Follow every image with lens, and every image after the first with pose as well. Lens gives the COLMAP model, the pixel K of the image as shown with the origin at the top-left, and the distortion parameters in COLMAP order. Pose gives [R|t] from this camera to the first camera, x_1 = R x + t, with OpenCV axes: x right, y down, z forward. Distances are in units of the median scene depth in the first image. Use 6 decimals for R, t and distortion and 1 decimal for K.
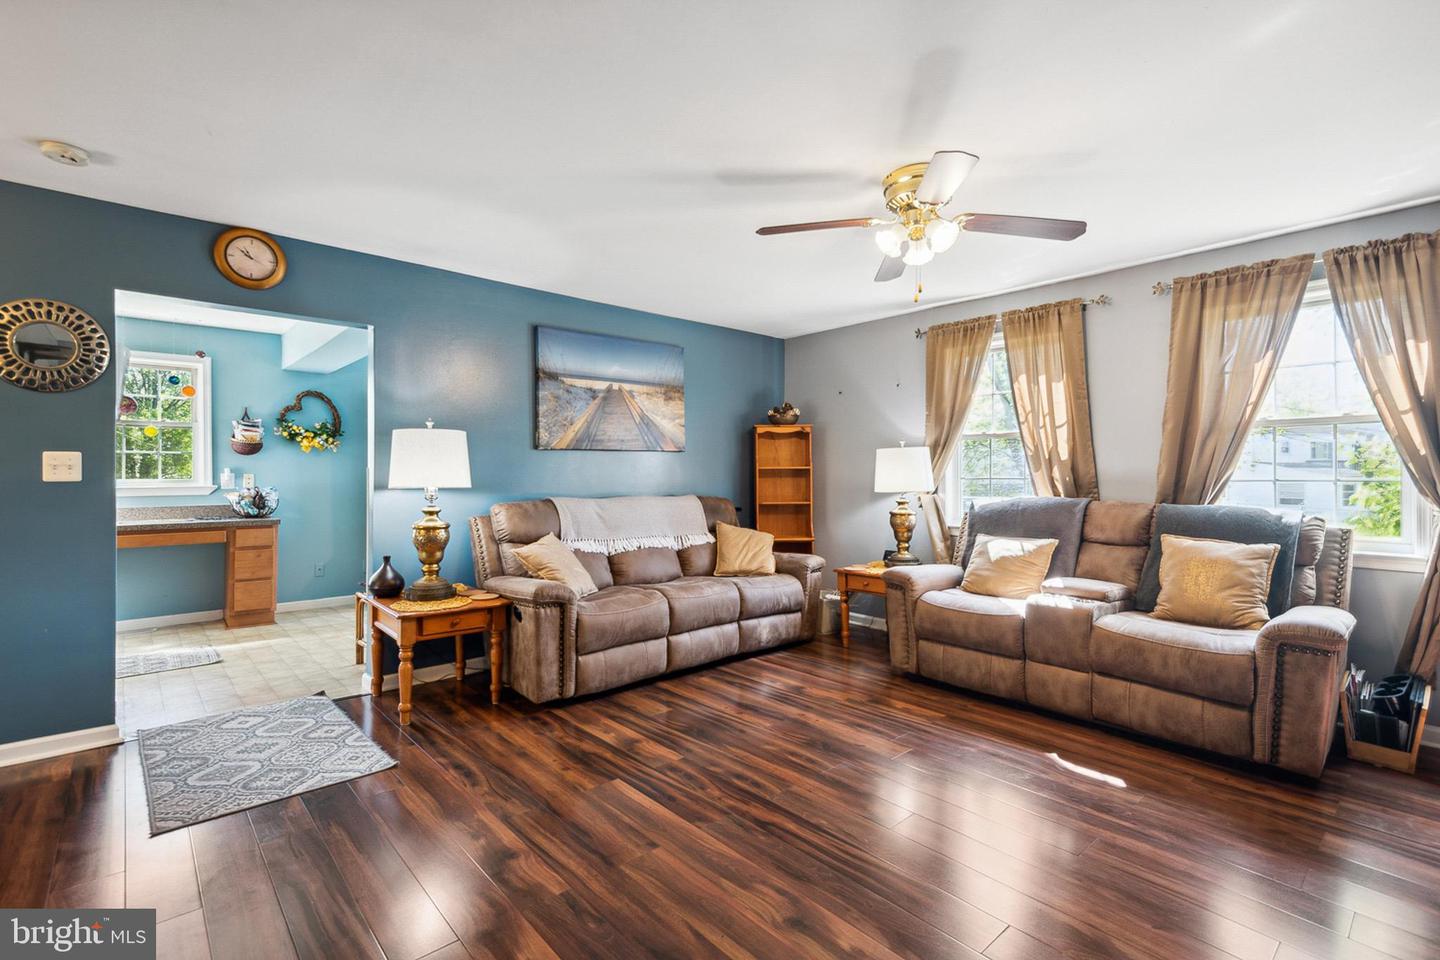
lens RADIAL K [[666.7, 0, 733.4], [0, 666.7, 465.7], [0, 0, 1]] dist [0.030392, -0.012301]
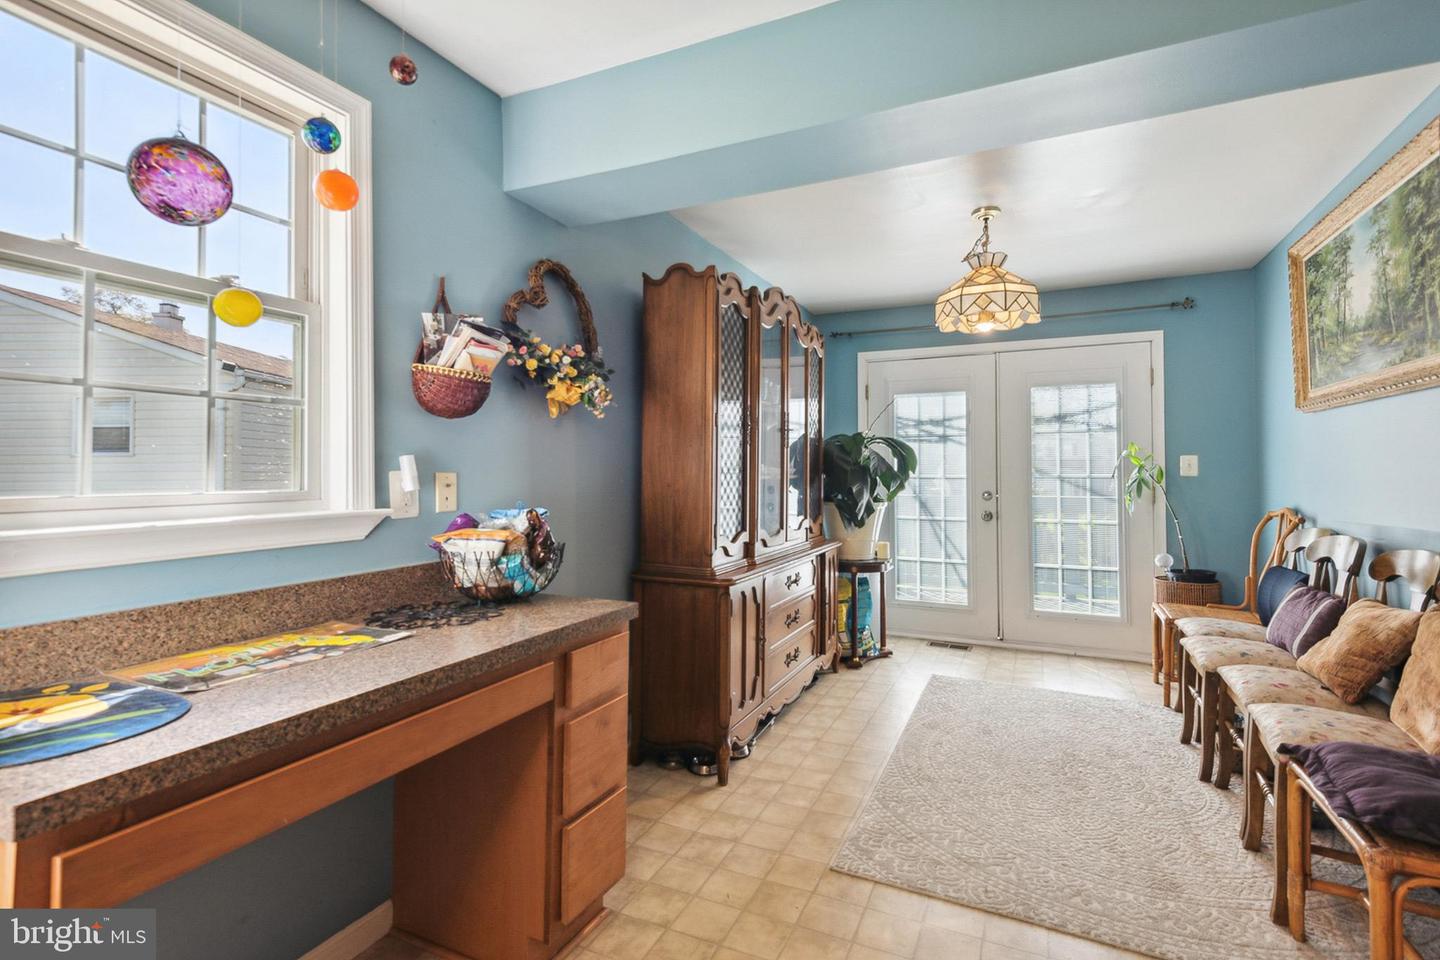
lens RADIAL K [[666.7, 0, 722.8], [0, 666.7, 474.4], [0, 0, 1]] dist [0.030392, -0.012301]
pose [[0.923022, -0.000166, 0.384747, -0.705508], [-0.003113, 0.999964, 0.007900, 0.009443], [-0.384735, -0.008490, 0.922988, 0.619521]]
